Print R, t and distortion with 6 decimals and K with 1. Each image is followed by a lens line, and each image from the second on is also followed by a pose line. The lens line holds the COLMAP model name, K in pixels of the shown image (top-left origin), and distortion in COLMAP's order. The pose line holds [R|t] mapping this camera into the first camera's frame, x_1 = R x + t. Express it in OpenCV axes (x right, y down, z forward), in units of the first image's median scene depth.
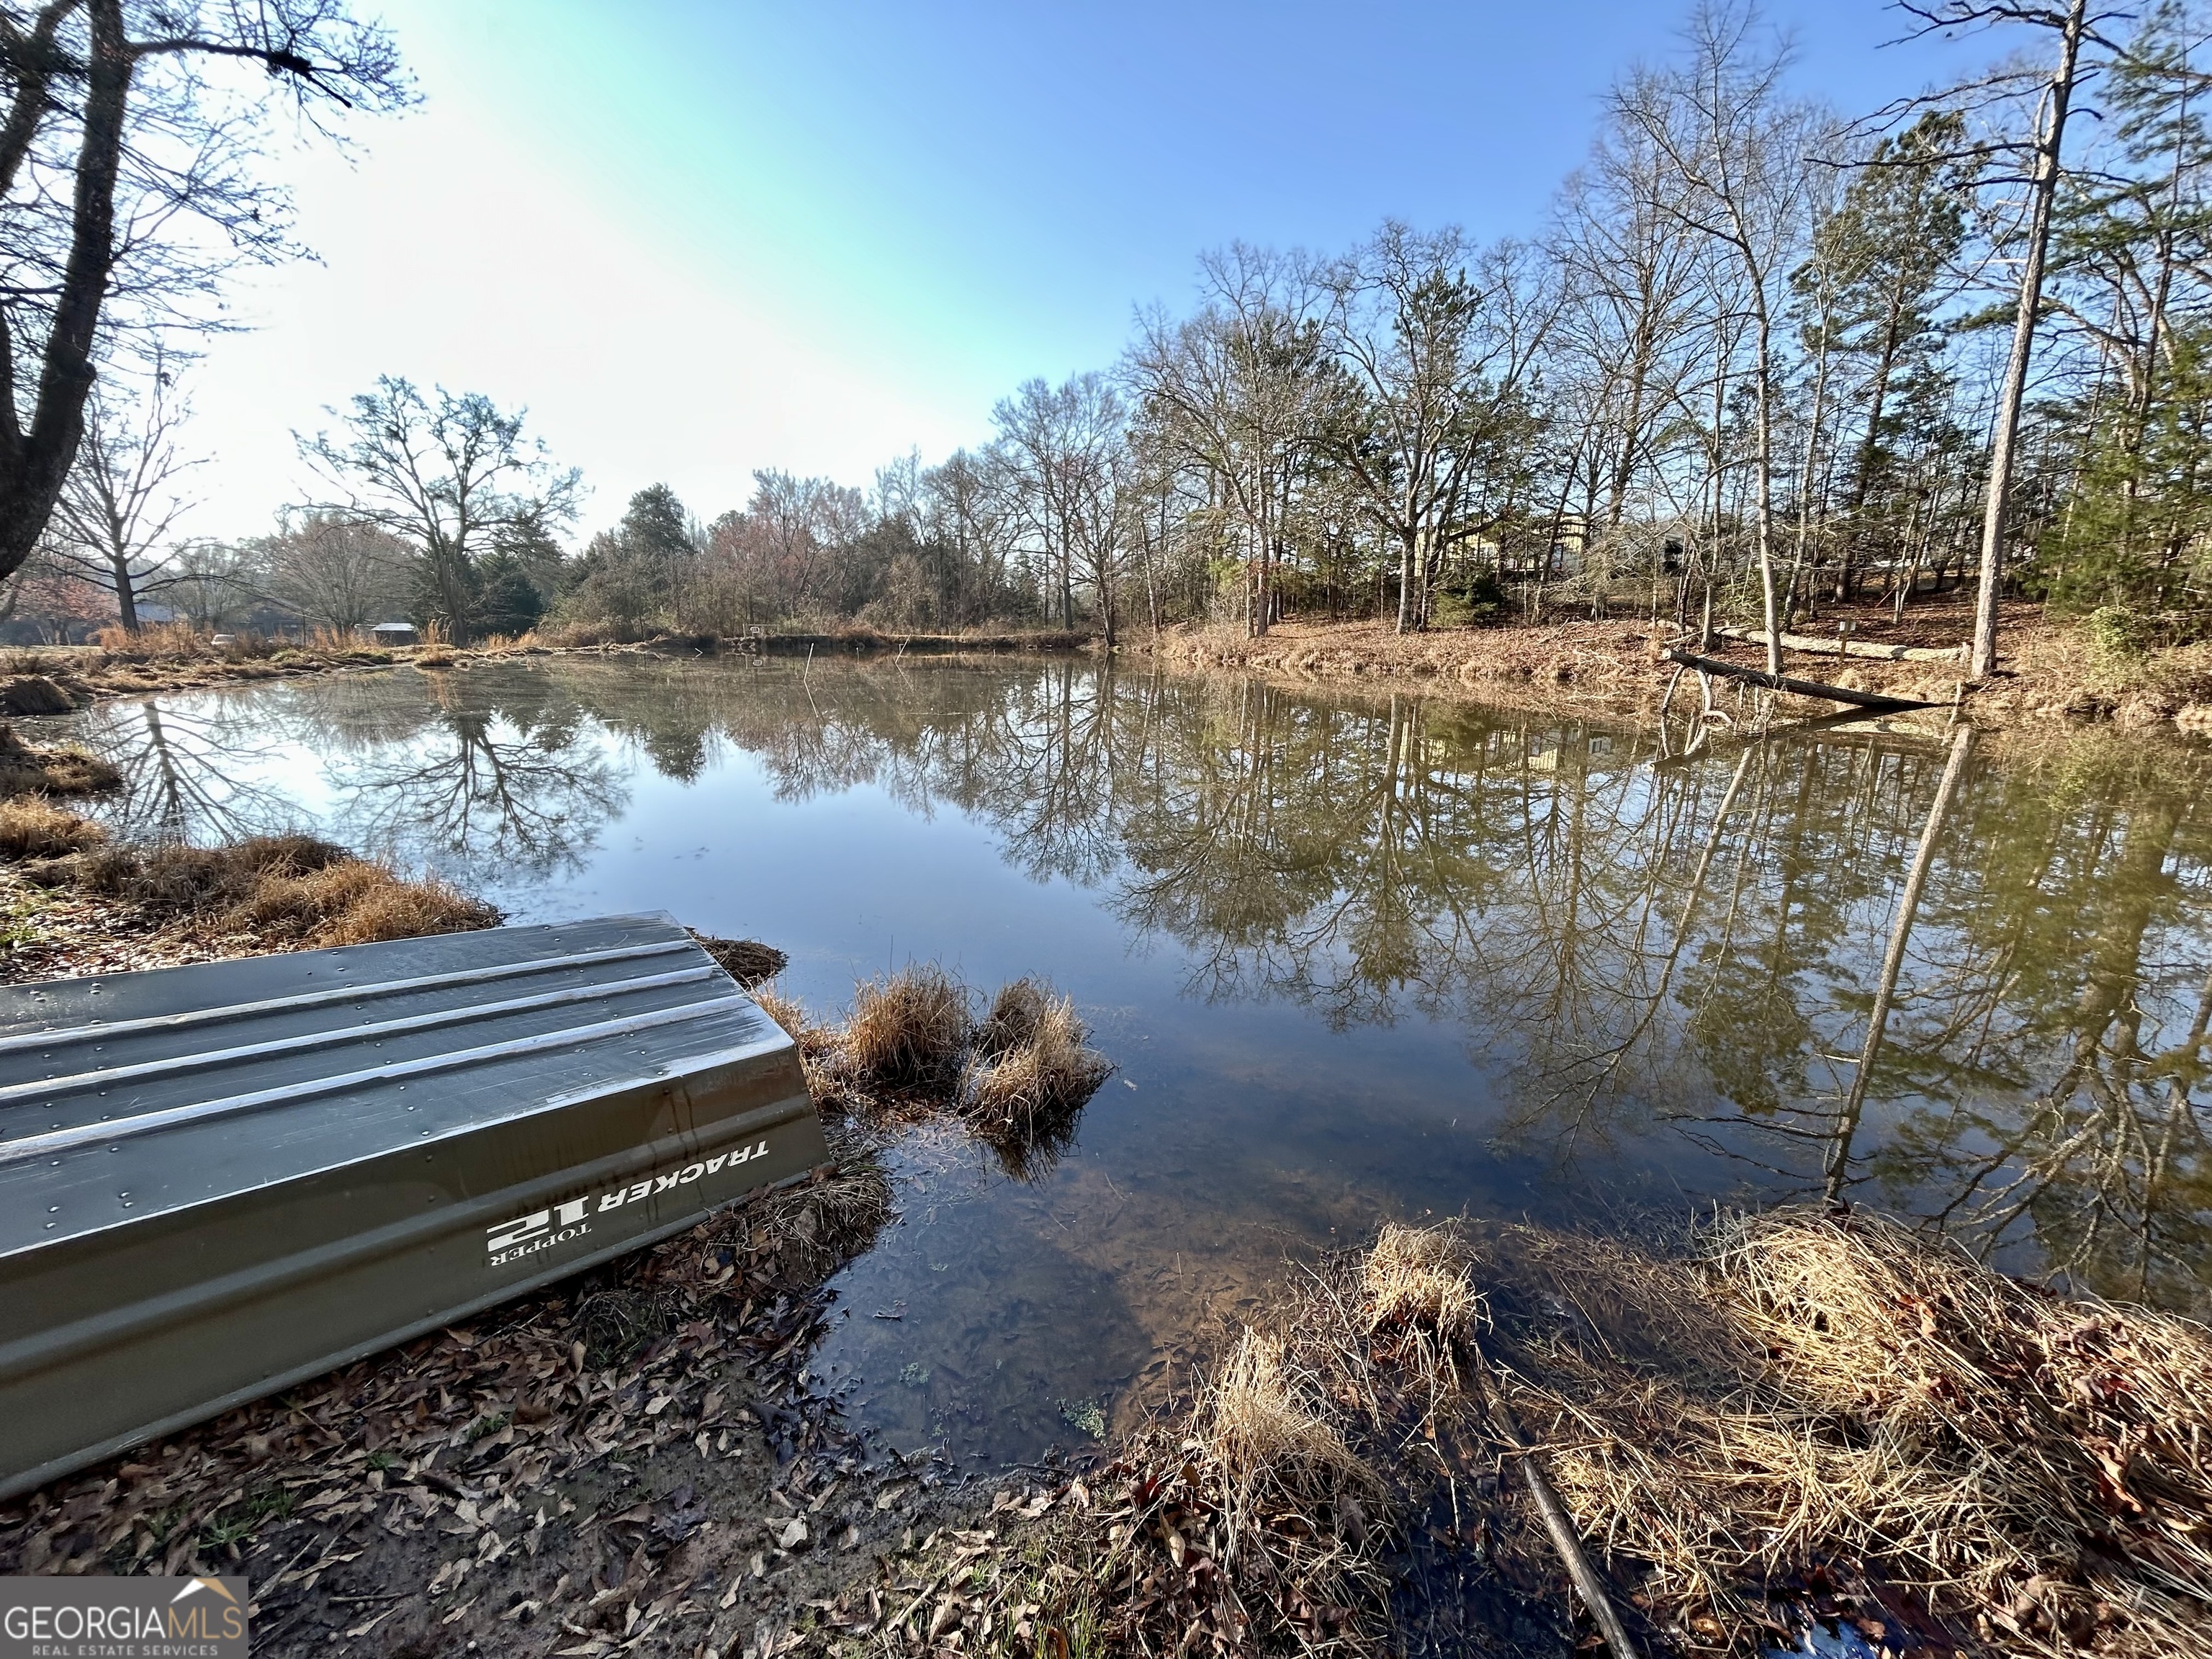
lens RADIAL K [[900.5, 0, 1114.9], [0, 900.5, 817.9], [0, 0, 1]] dist [-0.000807, 0.000746]
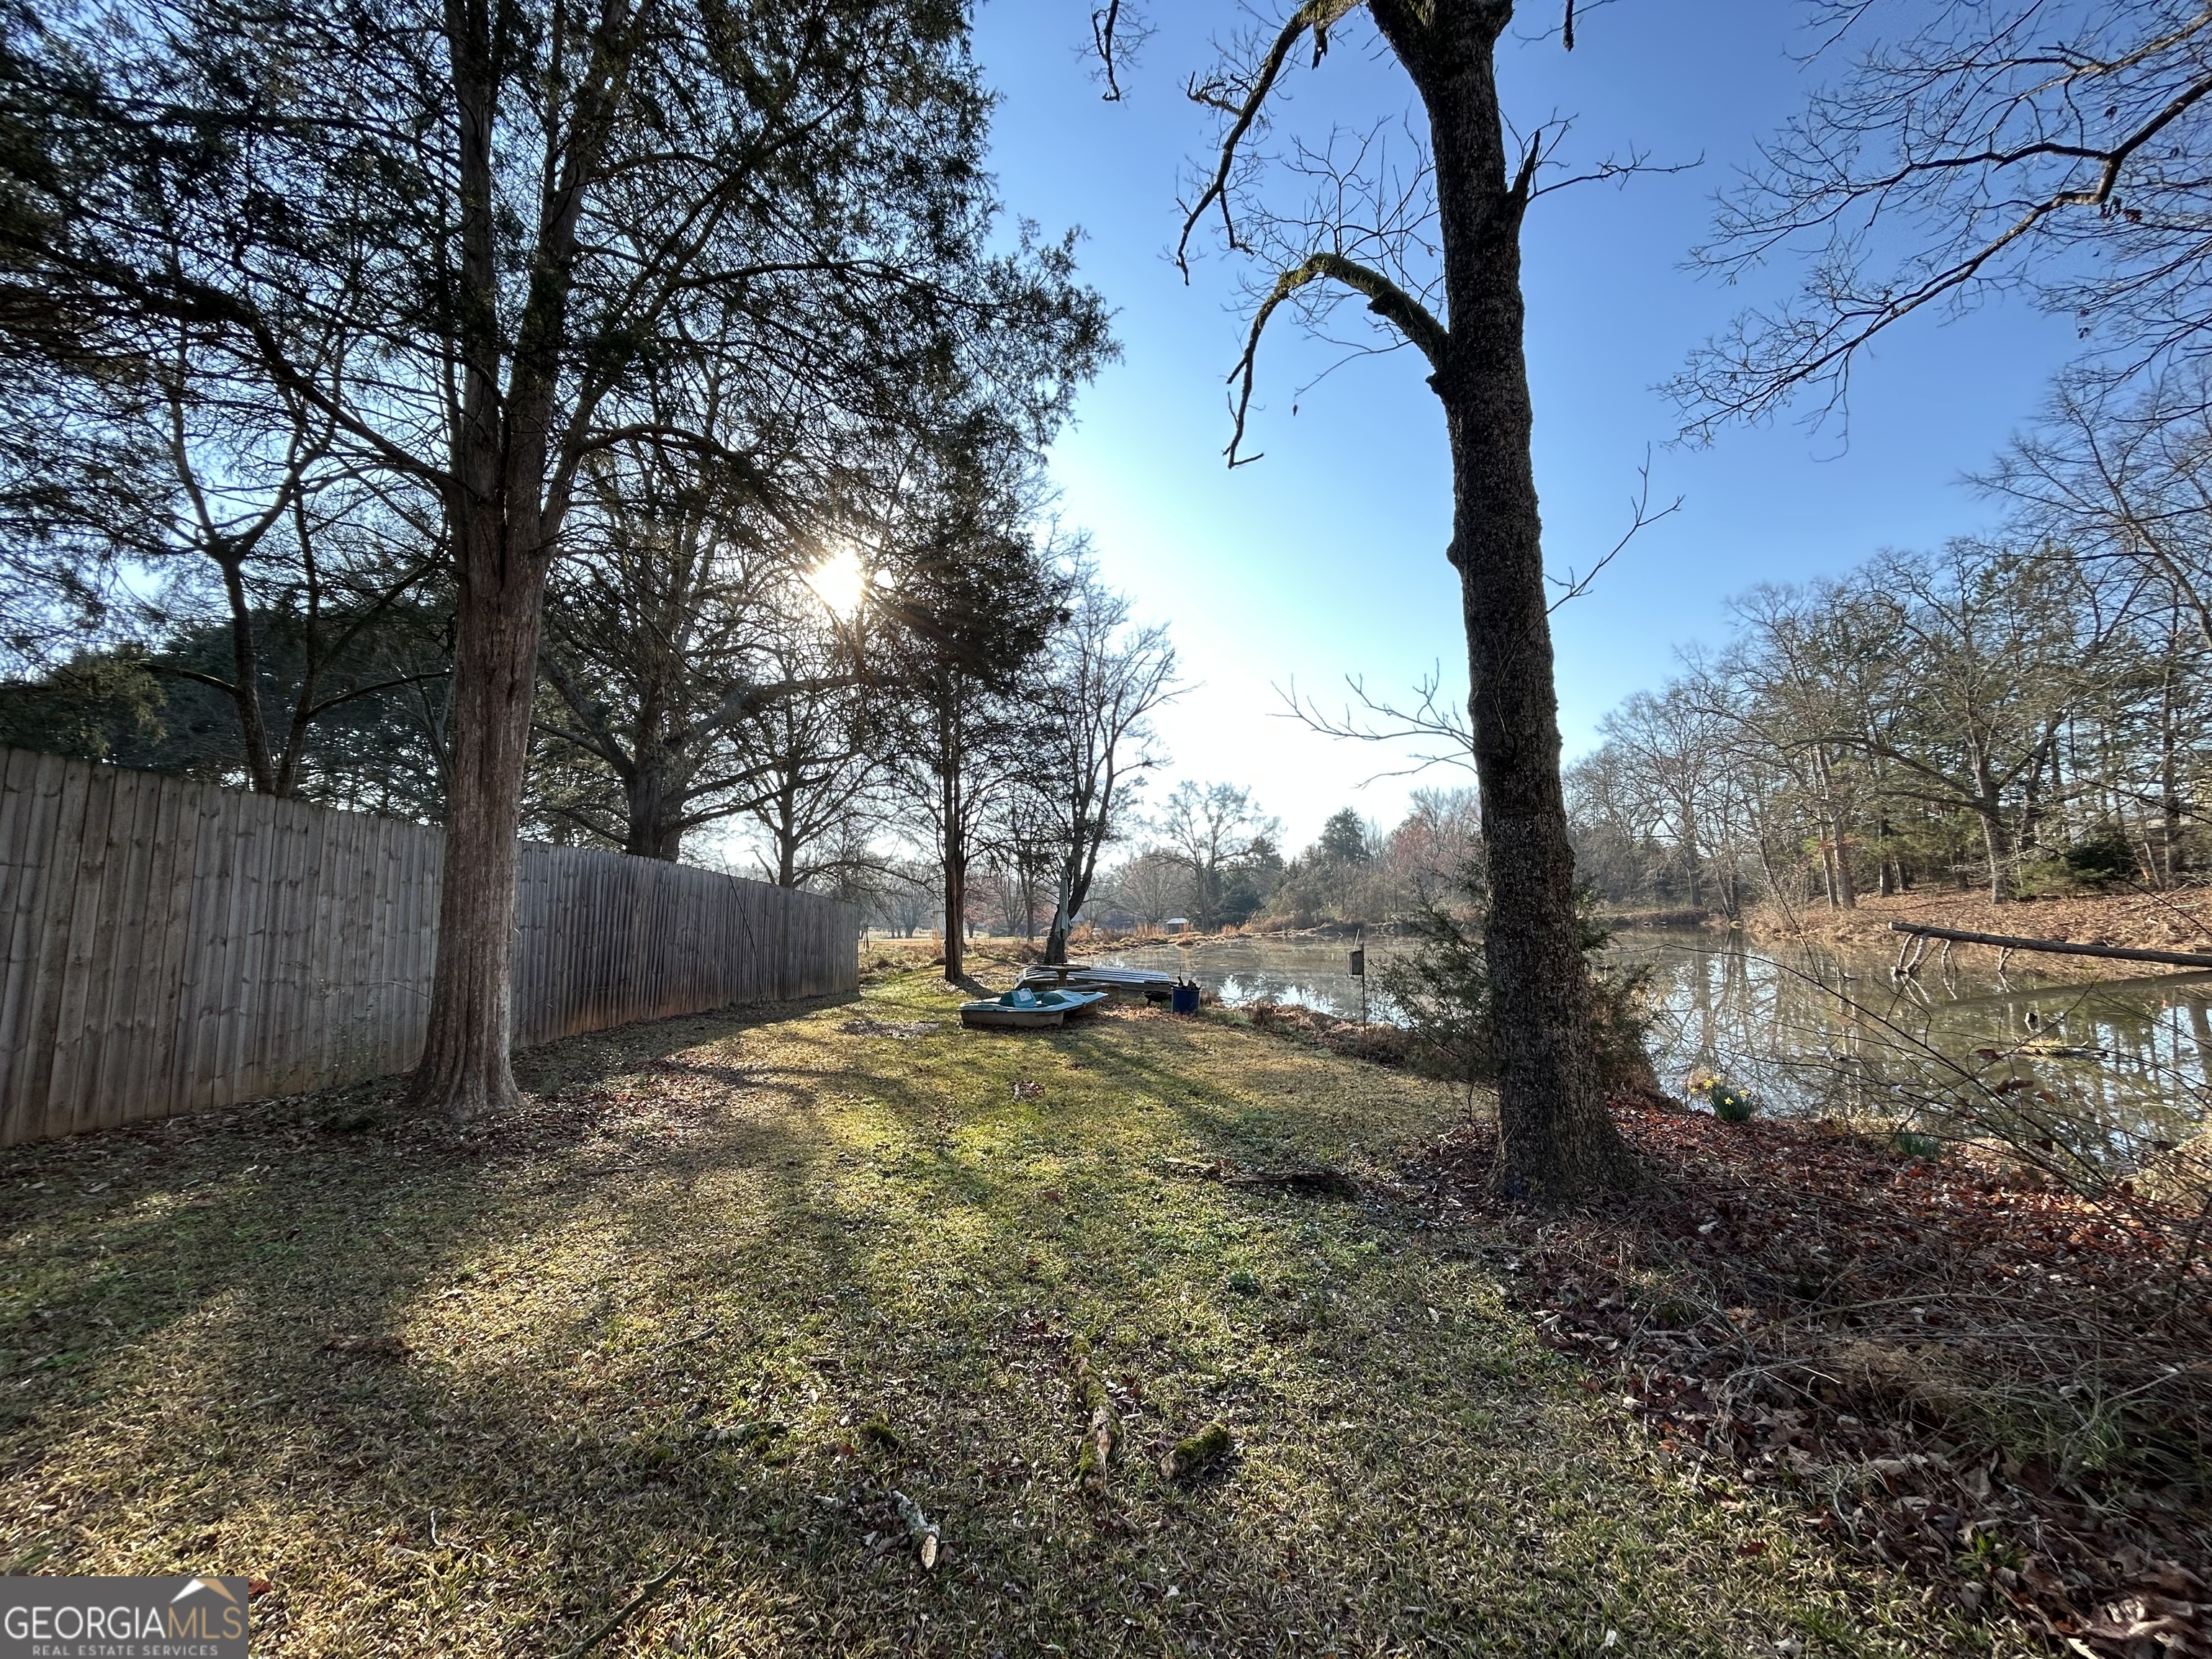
lens RADIAL K [[900.5, 0, 1103.4], [0, 900.5, 826.3], [0, 0, 1]] dist [-0.000807, 0.000746]
pose [[0.725483, -0.097794, -0.681257, 0.247520], [-0.107329, 0.961667, -0.252344, 0.049820], [0.679820, 0.256190, 0.687177, -0.270609]]
